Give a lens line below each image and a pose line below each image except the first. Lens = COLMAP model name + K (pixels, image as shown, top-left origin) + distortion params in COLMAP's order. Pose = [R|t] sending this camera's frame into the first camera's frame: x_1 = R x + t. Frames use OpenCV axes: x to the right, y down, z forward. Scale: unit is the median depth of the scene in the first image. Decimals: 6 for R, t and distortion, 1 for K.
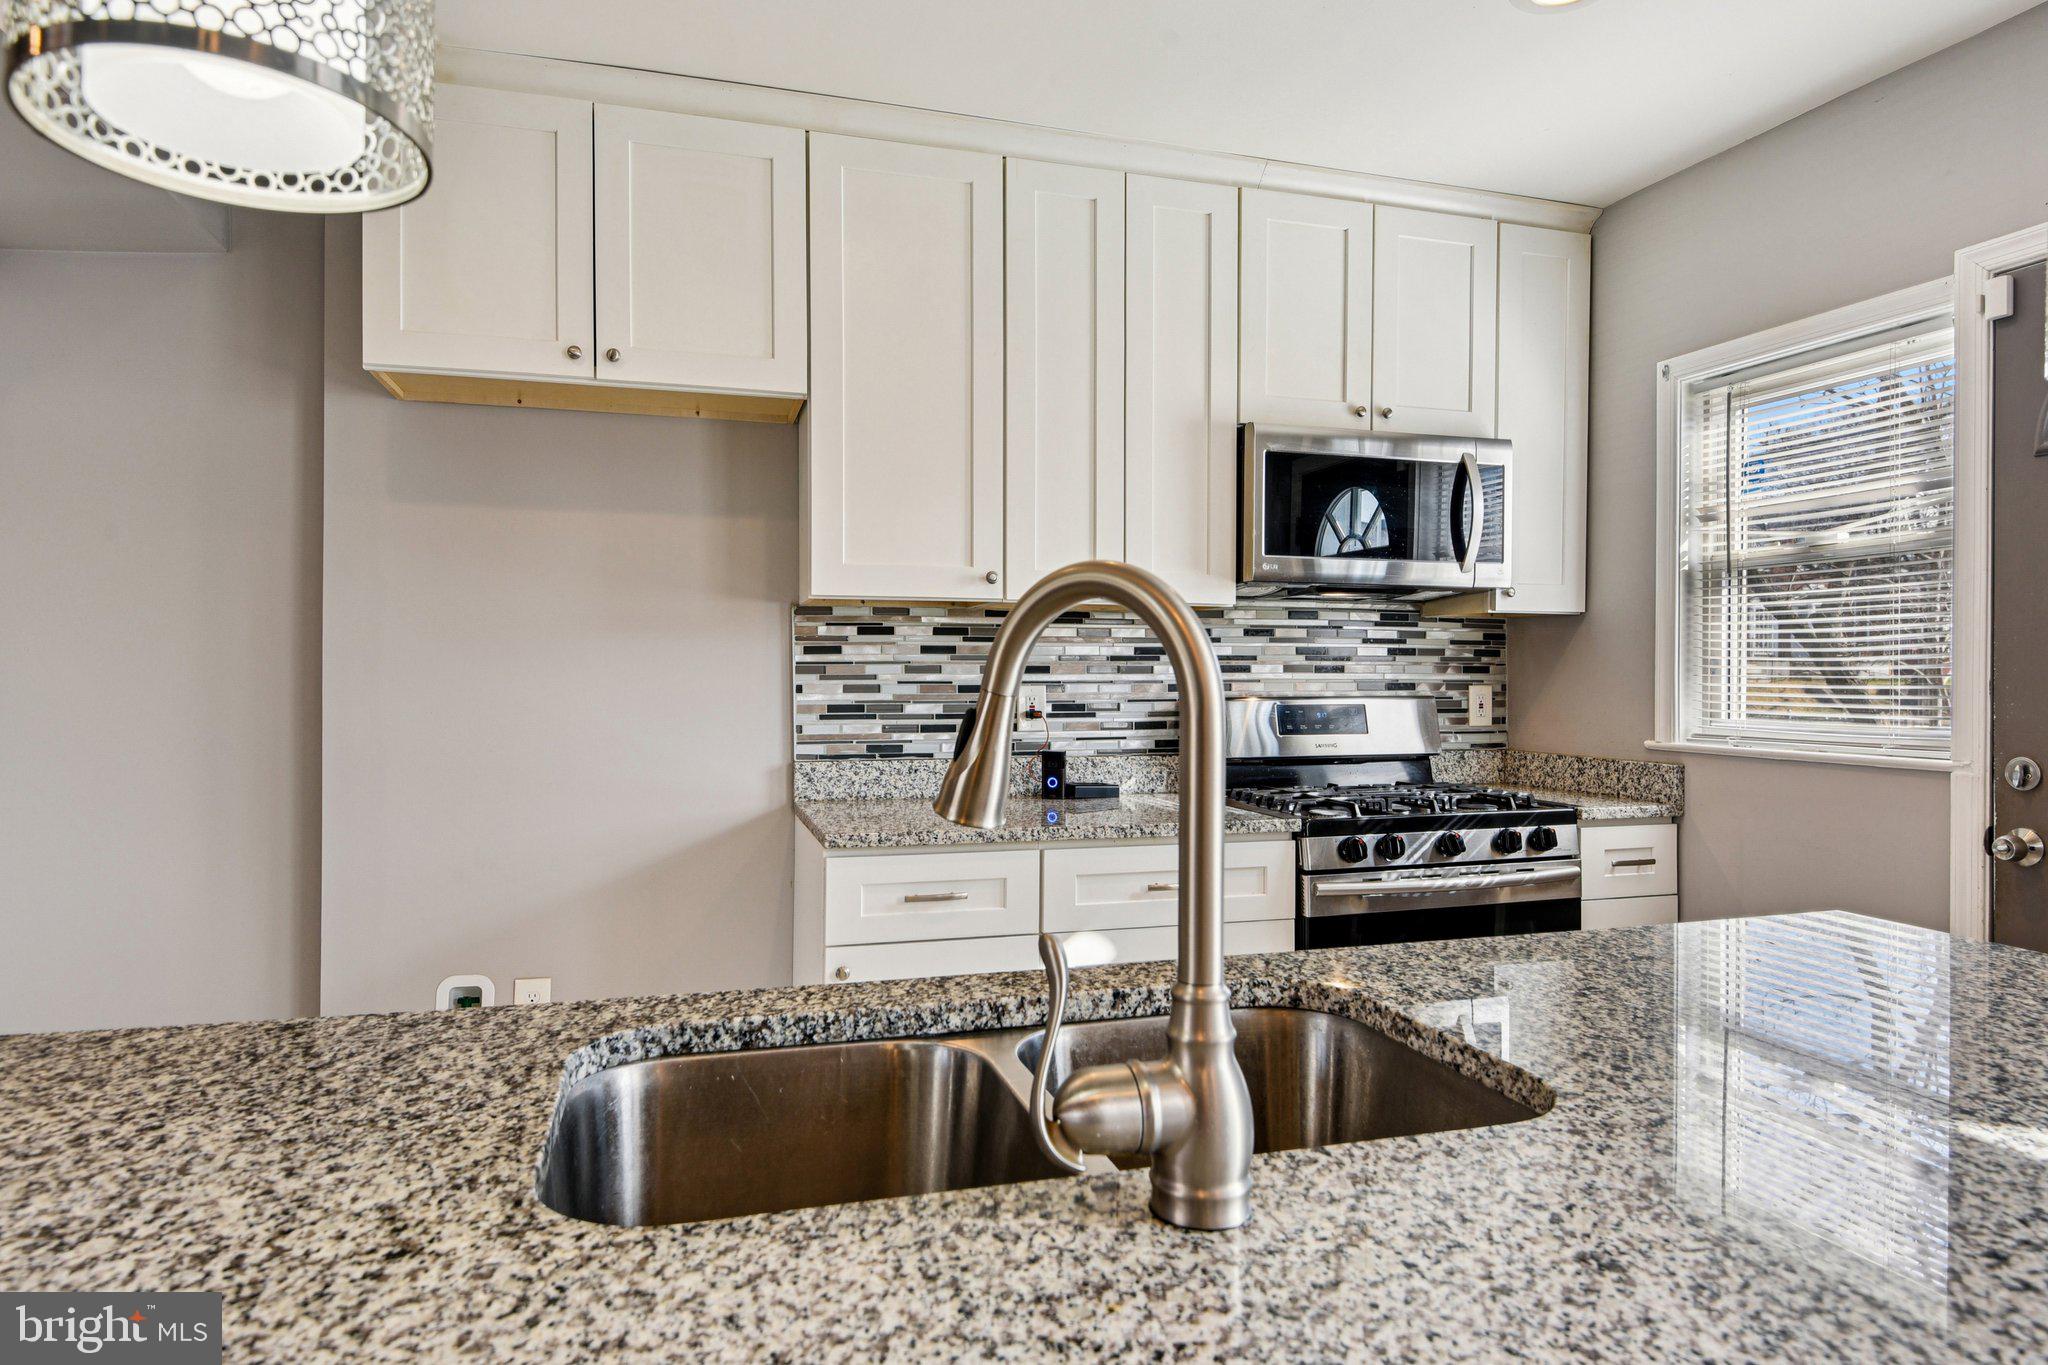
lens RADIAL K [[1158.8, 0, 1008.5], [0, 1158.8, 695.9], [0, 0, 1]] dist [-0.011491, -0.012274]
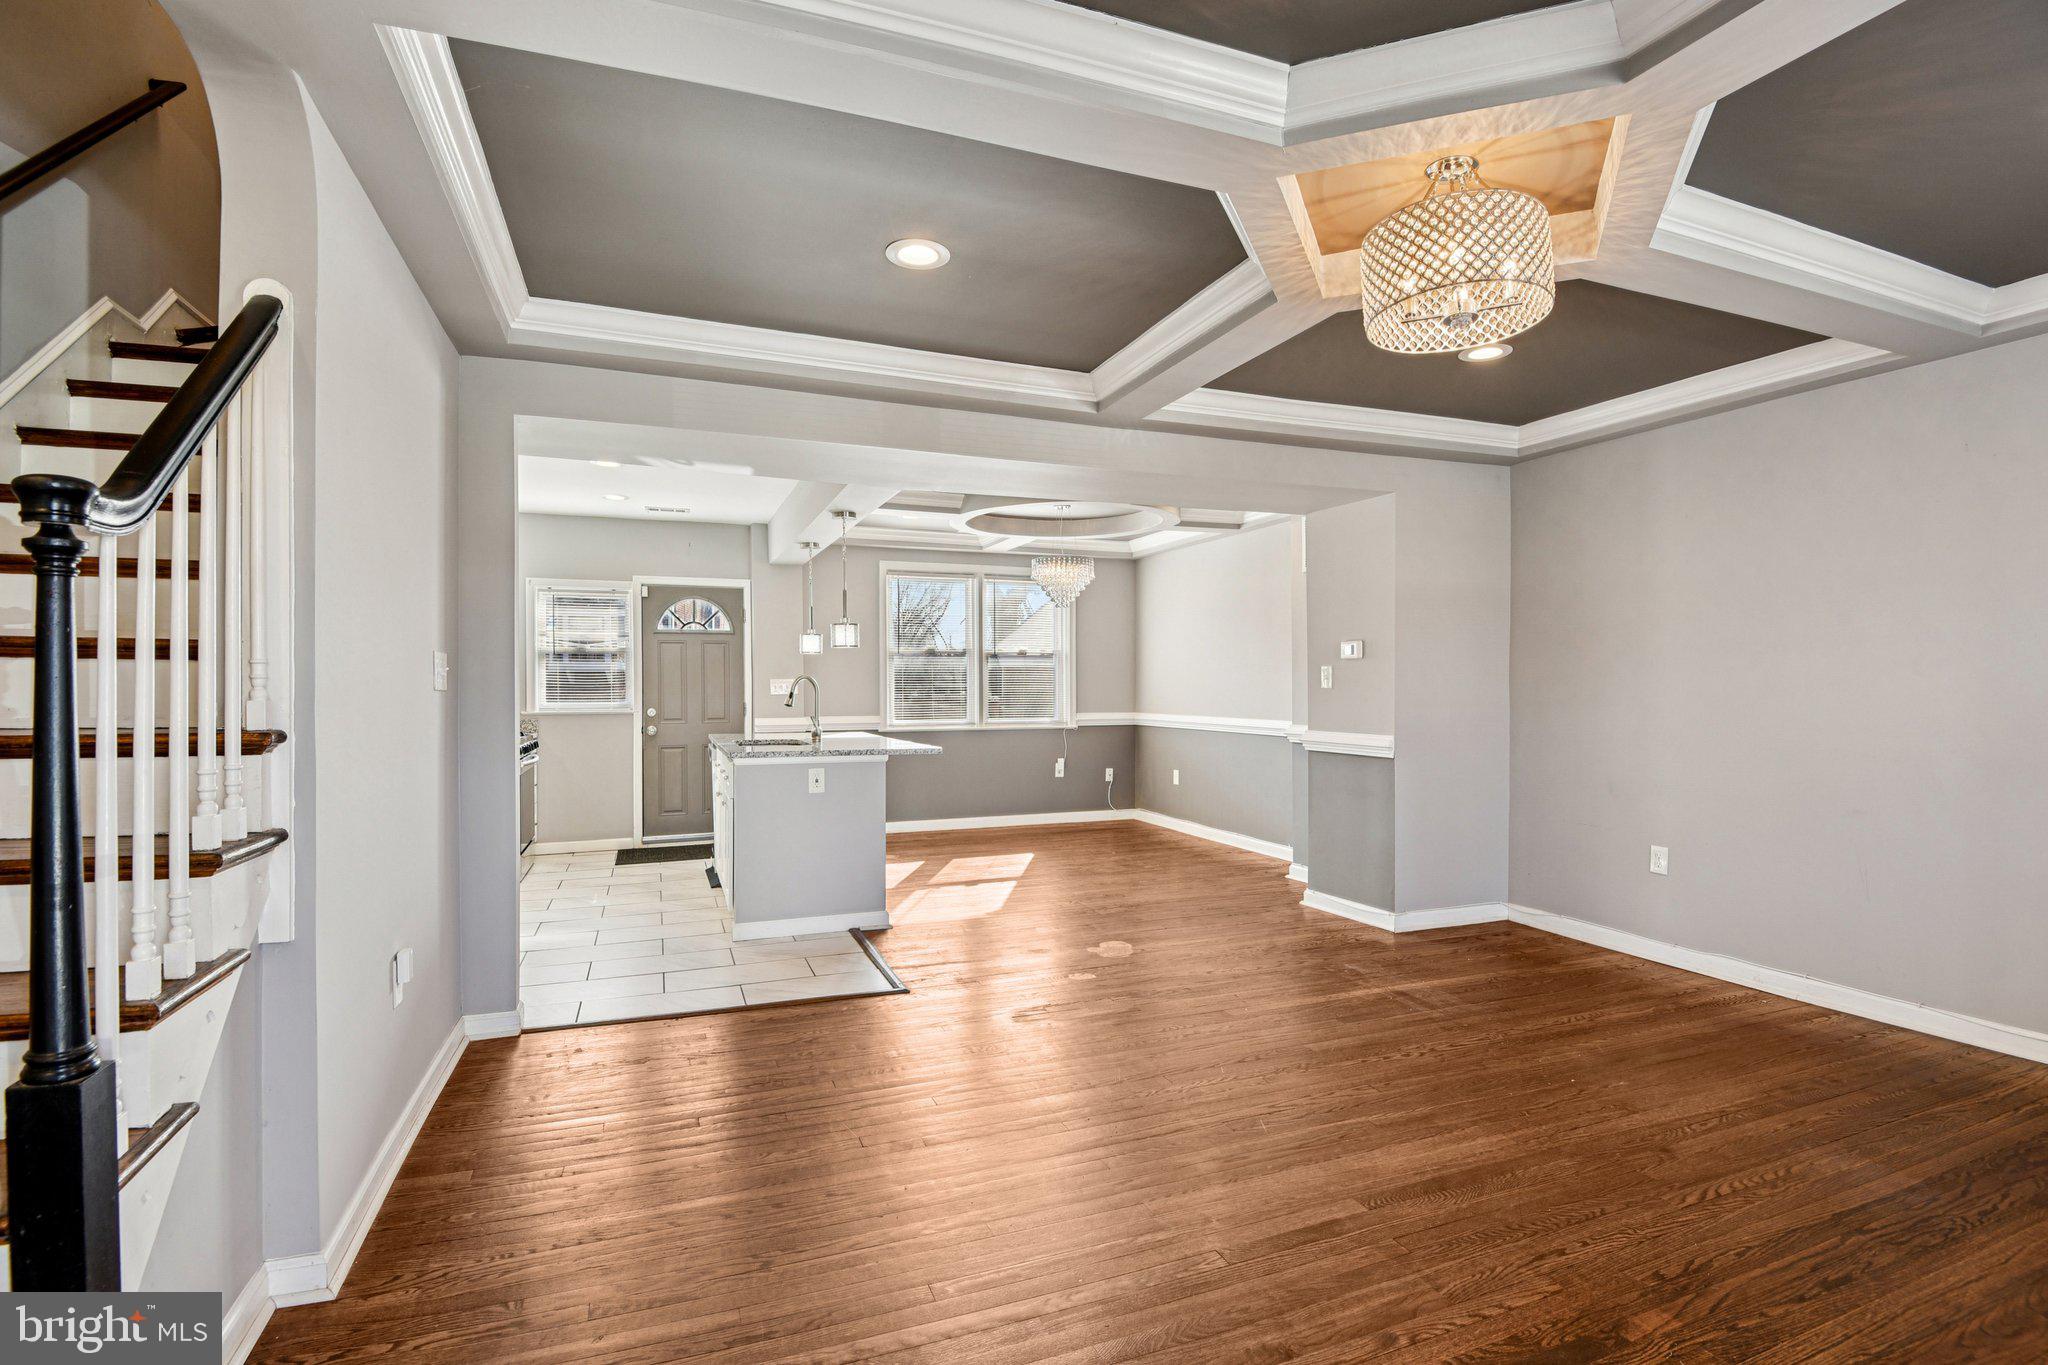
lens RADIAL K [[962.8, 0, 1012.9], [0, 962.8, 689.1], [0, 0, 1]] dist [-0.025214, -0.012113]
pose [[-0.074483, -0.005377, 0.997208, -1.869815], [0.021826, 0.999737, 0.007020, -0.005365], [-0.996983, 0.022288, -0.074346, -0.019860]]
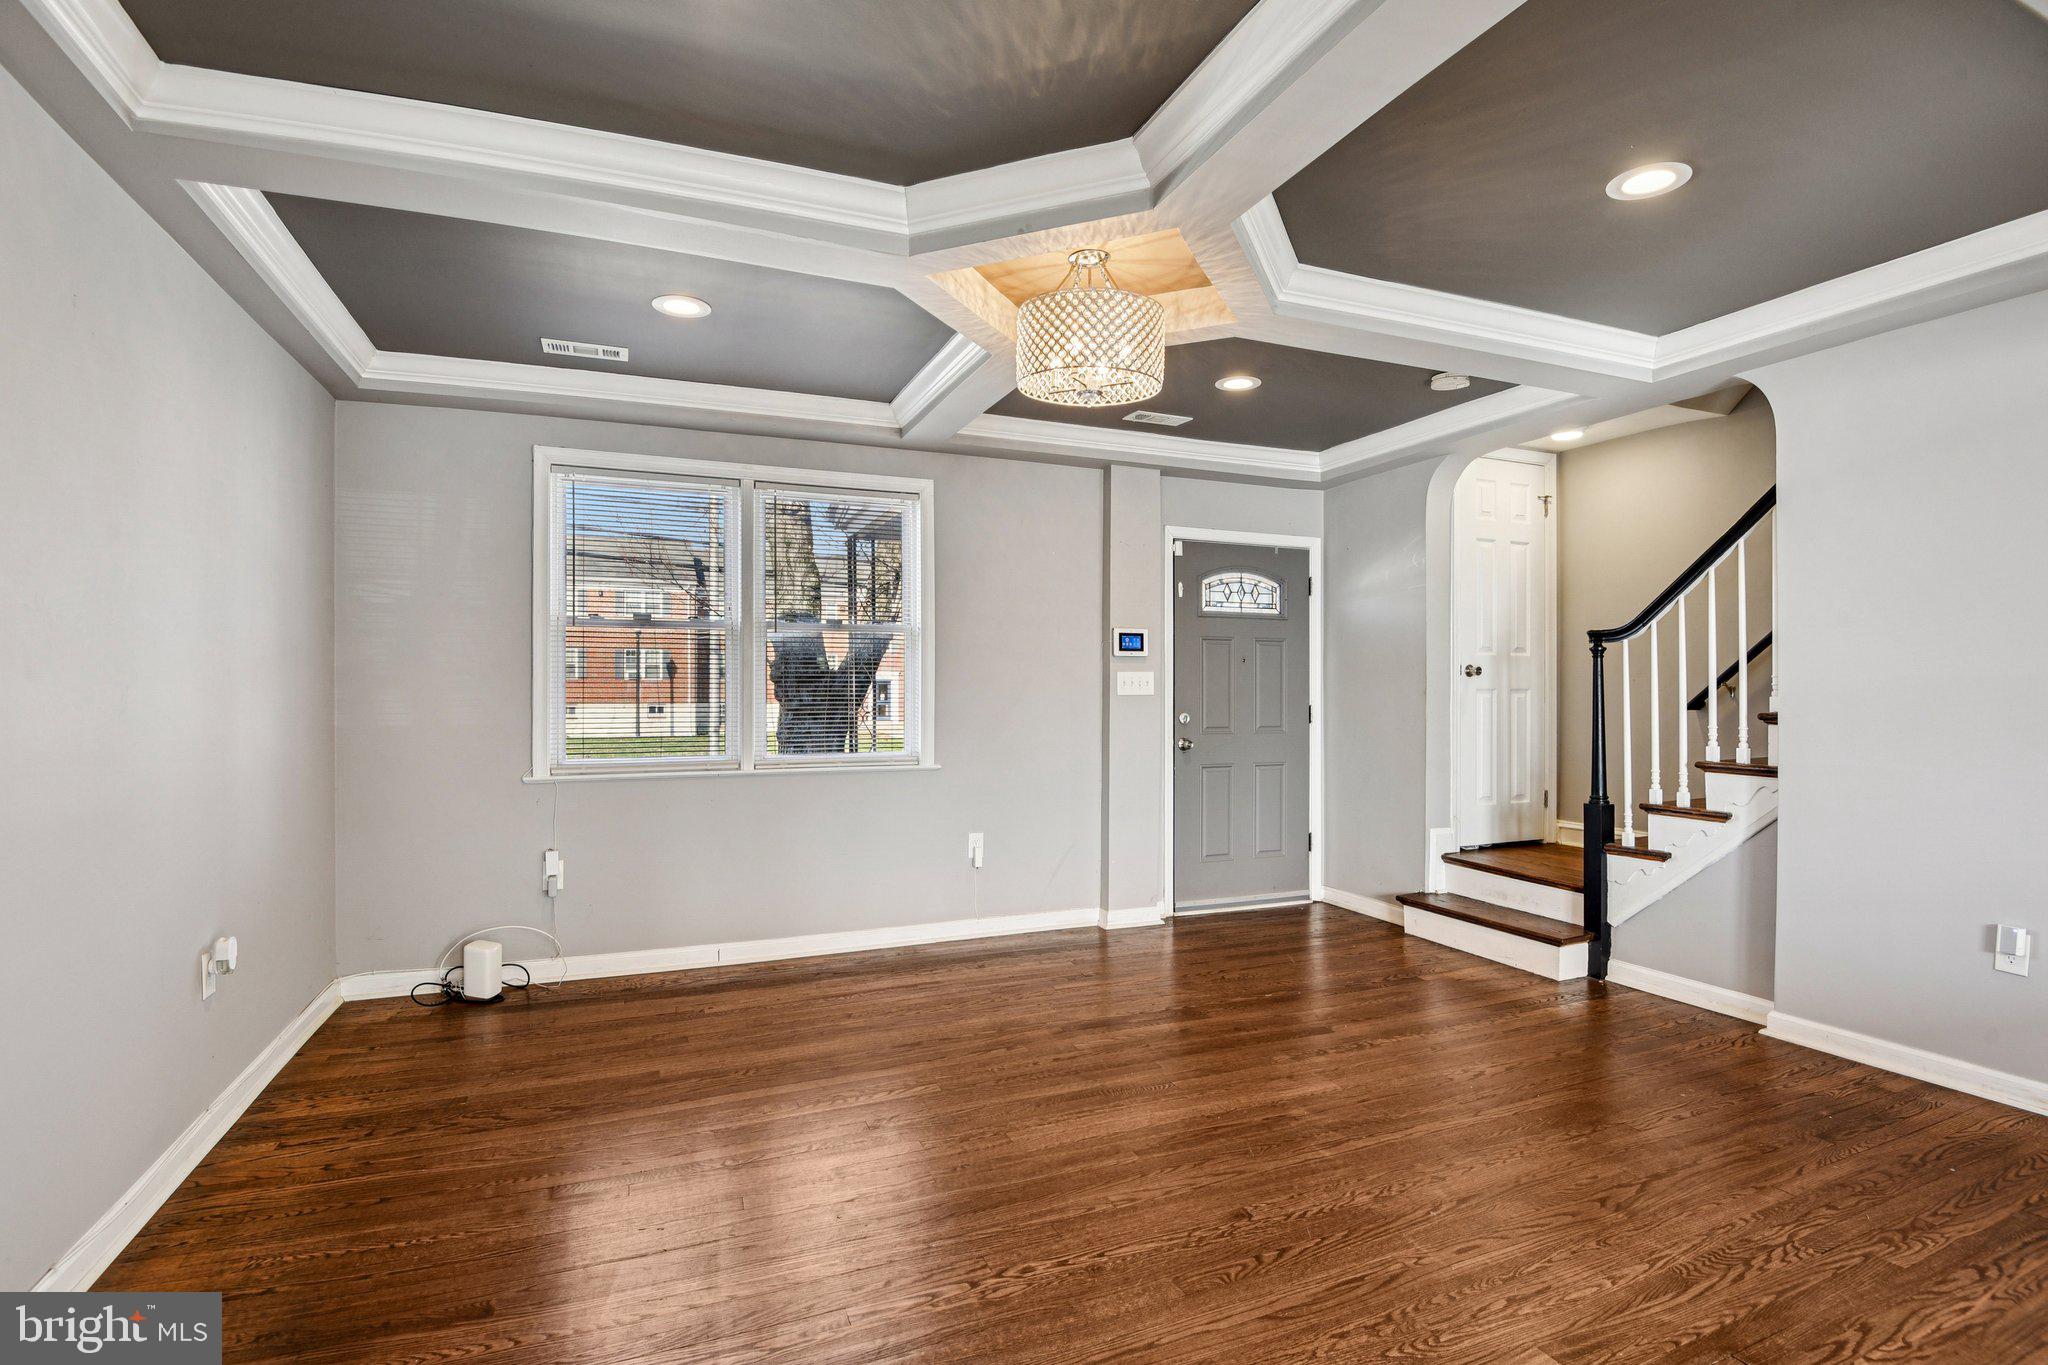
lens RADIAL K [[962.8, 0, 1024.6], [0, 962.8, 679.0], [0, 0, 1]] dist [-0.025214, -0.012113]
pose [[0.091830, -0.011706, -0.995706, -0.176467], [-0.016969, 0.999767, -0.013318, 0.007232], [0.995630, 0.018119, 0.091610, -0.593282]]
